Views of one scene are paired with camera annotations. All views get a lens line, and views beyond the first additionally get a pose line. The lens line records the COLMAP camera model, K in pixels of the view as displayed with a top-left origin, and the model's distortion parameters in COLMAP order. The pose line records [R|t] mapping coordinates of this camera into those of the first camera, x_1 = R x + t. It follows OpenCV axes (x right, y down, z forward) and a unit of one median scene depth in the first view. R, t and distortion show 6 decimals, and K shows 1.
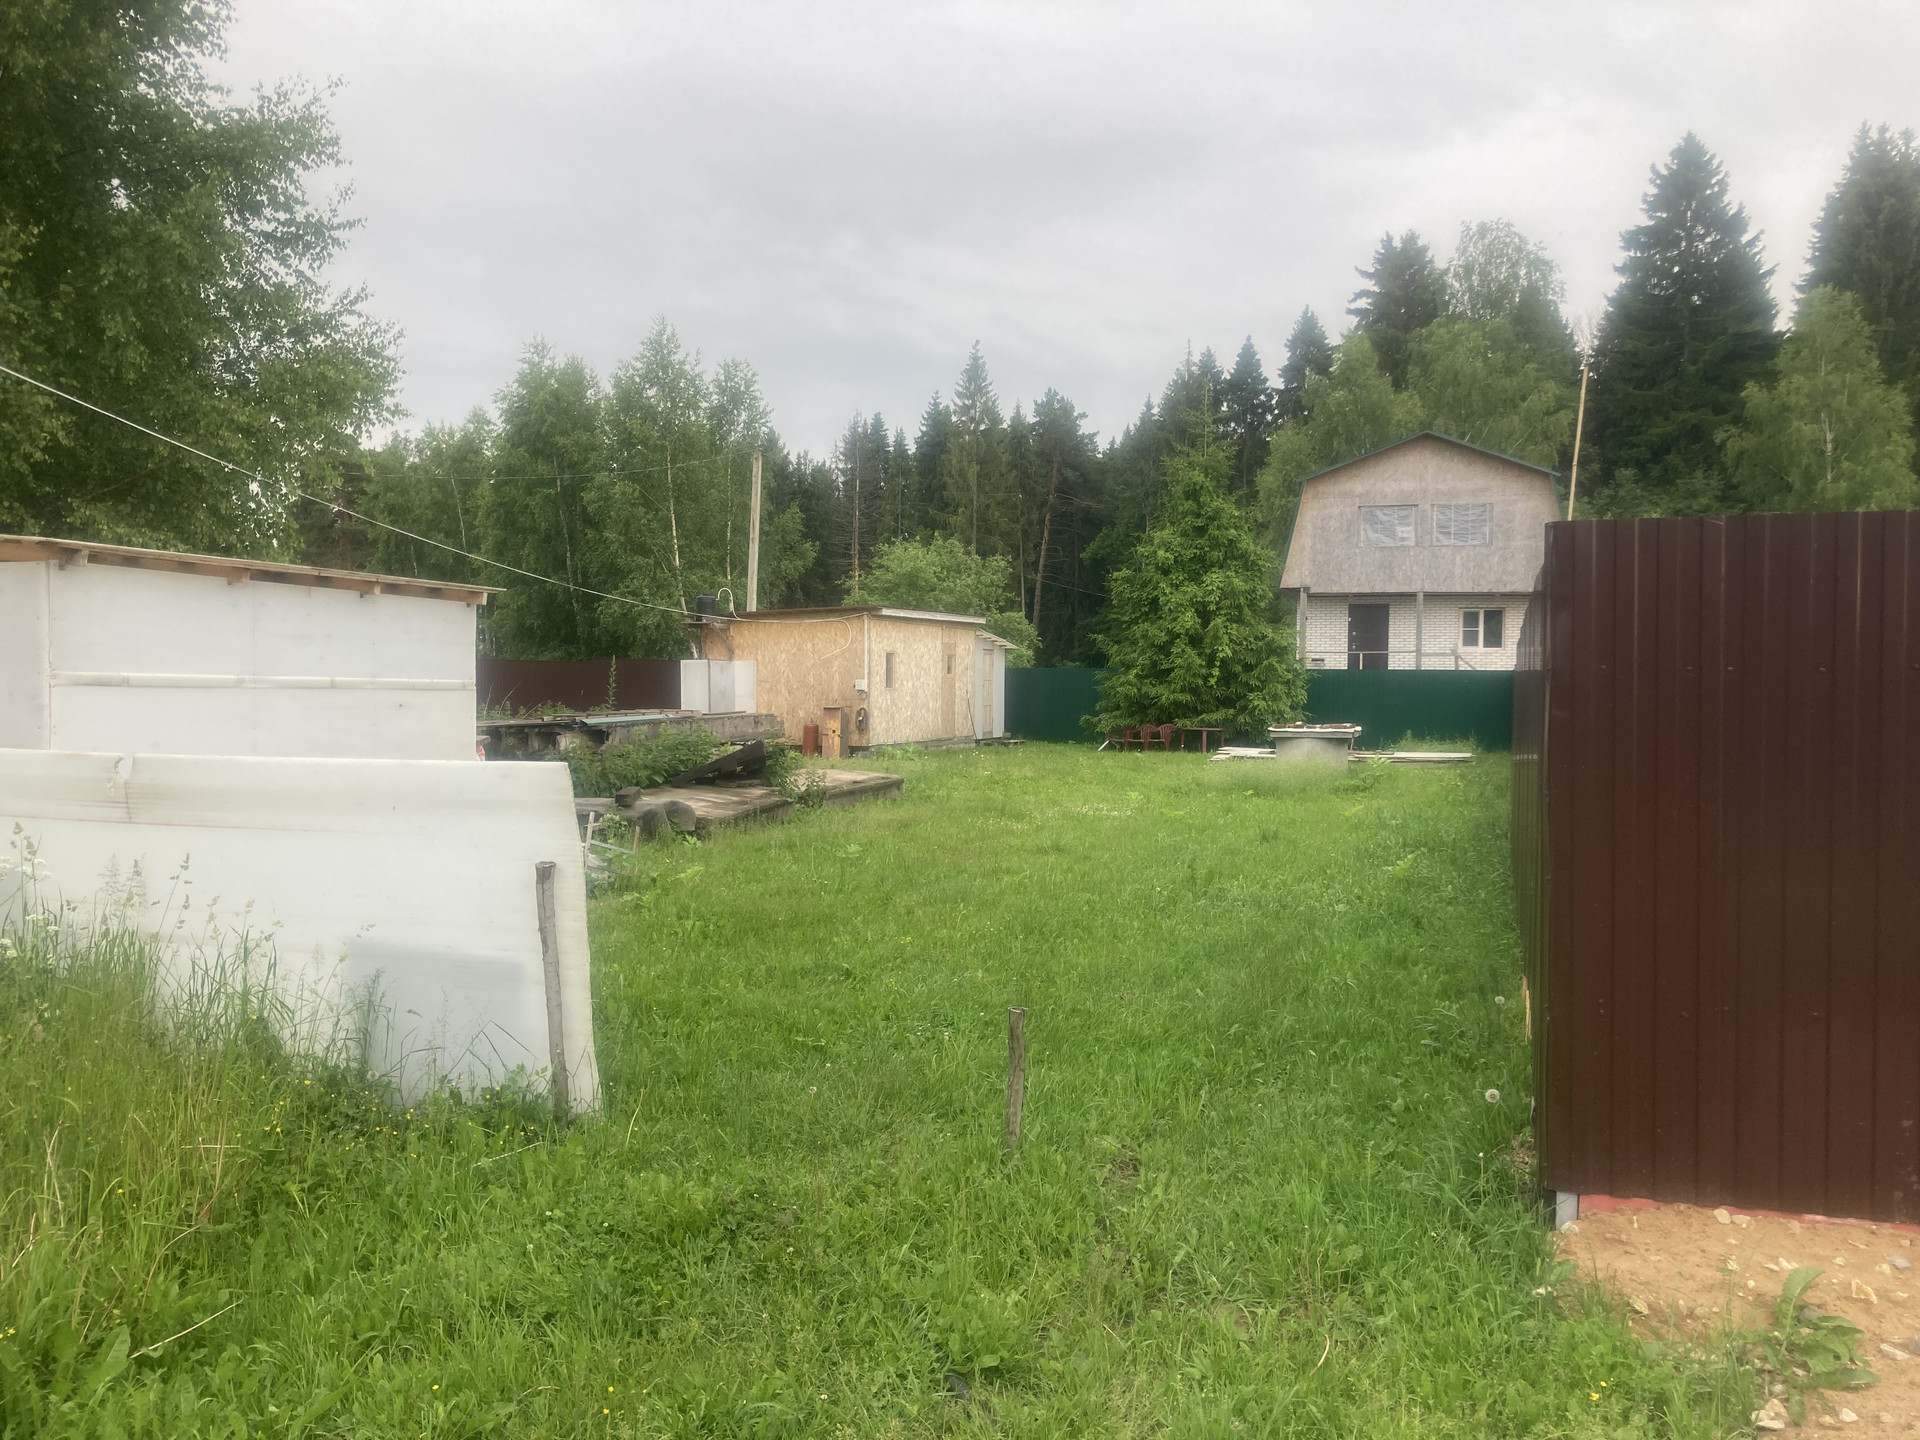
lens RADIAL K [[1572.9, 0, 968.1], [0, 1572.9, 737.8], [0, 0, 1]] dist [0.049513, -0.055661]
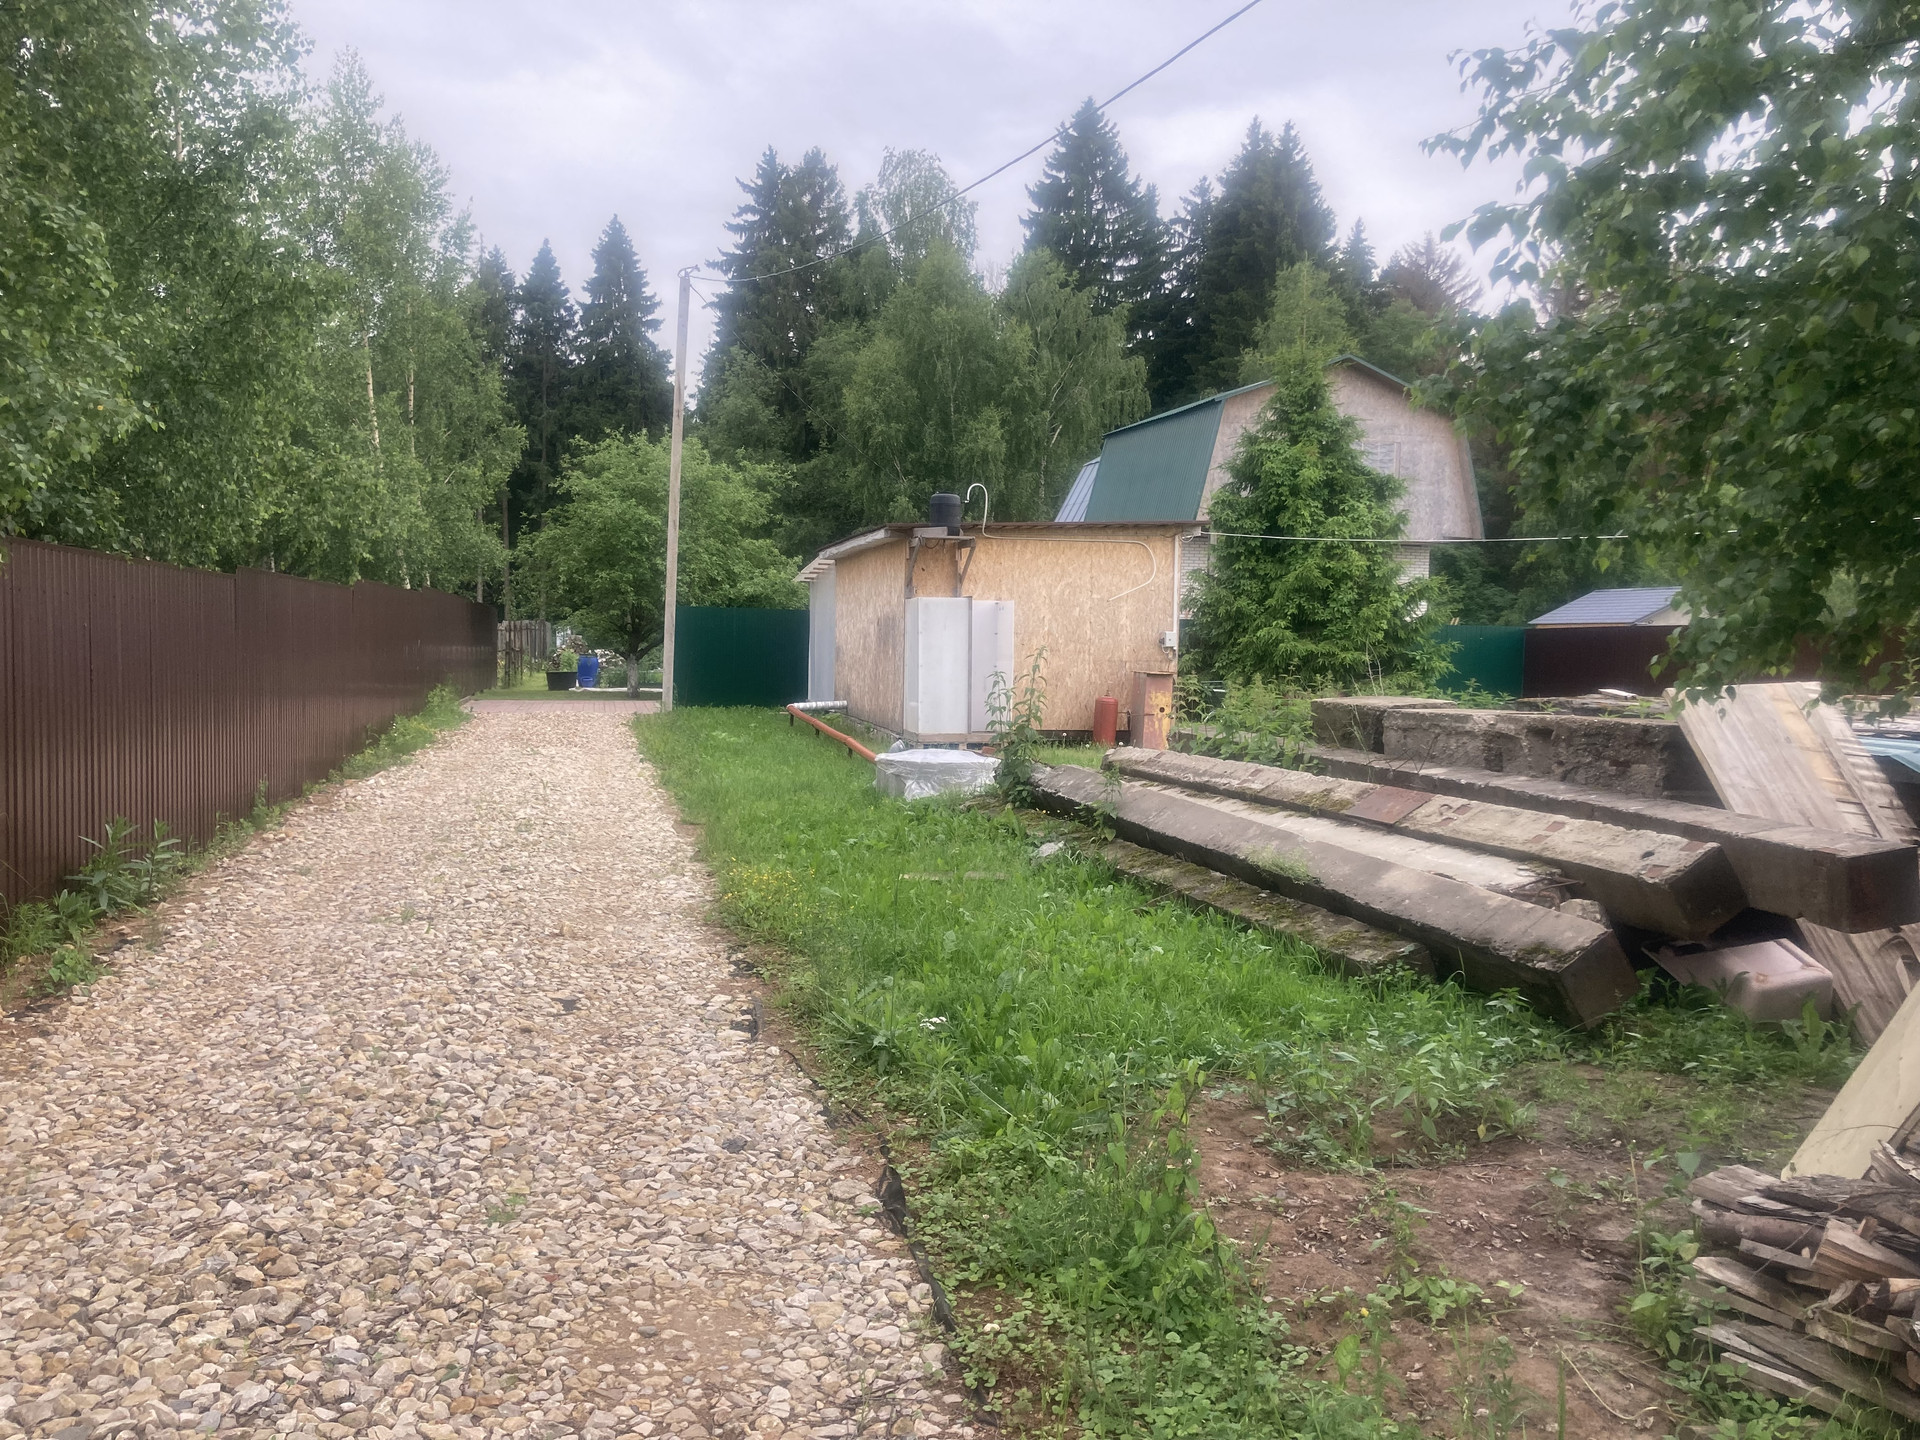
lens RADIAL K [[1572.9, 0, 943.8], [0, 1572.9, 745.1], [0, 0, 1]] dist [0.049513, -0.055661]
pose [[0.841980, -0.028423, 0.538760, -0.373442], [0.007145, 0.999111, 0.041544, -0.012418], [-0.539462, -0.031130, 0.841434, 0.351811]]
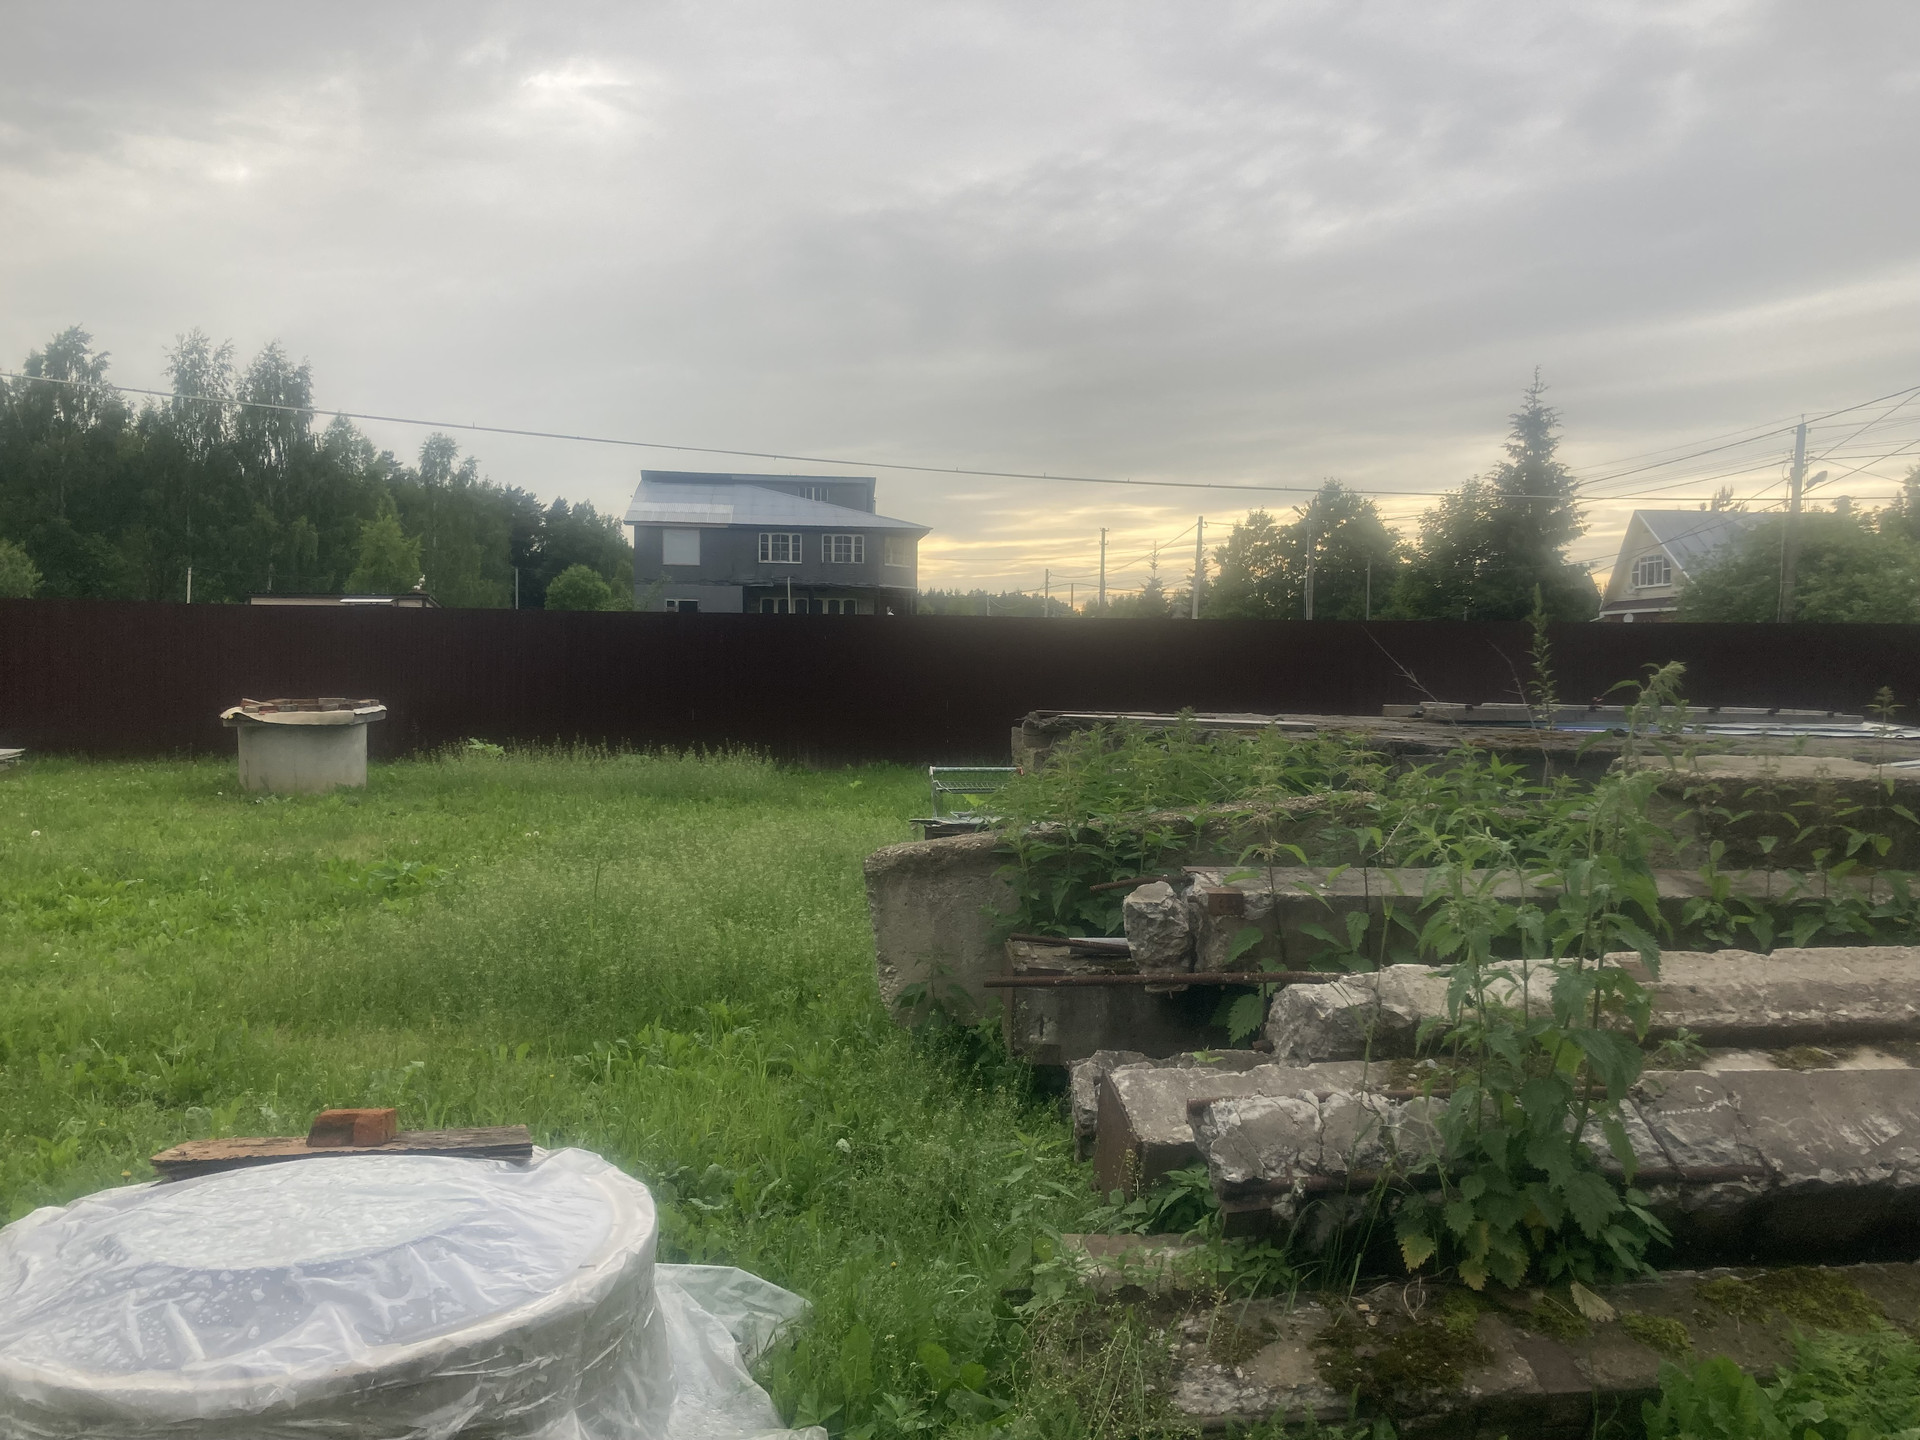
lens RADIAL K [[1572.9, 0, 980.1], [0, 1572.9, 700.8], [0, 0, 1]] dist [0.049513, -0.055661]
pose [[-0.445671, -0.037143, 0.894426, -0.262279], [0.014557, 0.998706, 0.048726, -0.020852], [-0.895079, 0.034736, -0.444554, 0.642564]]
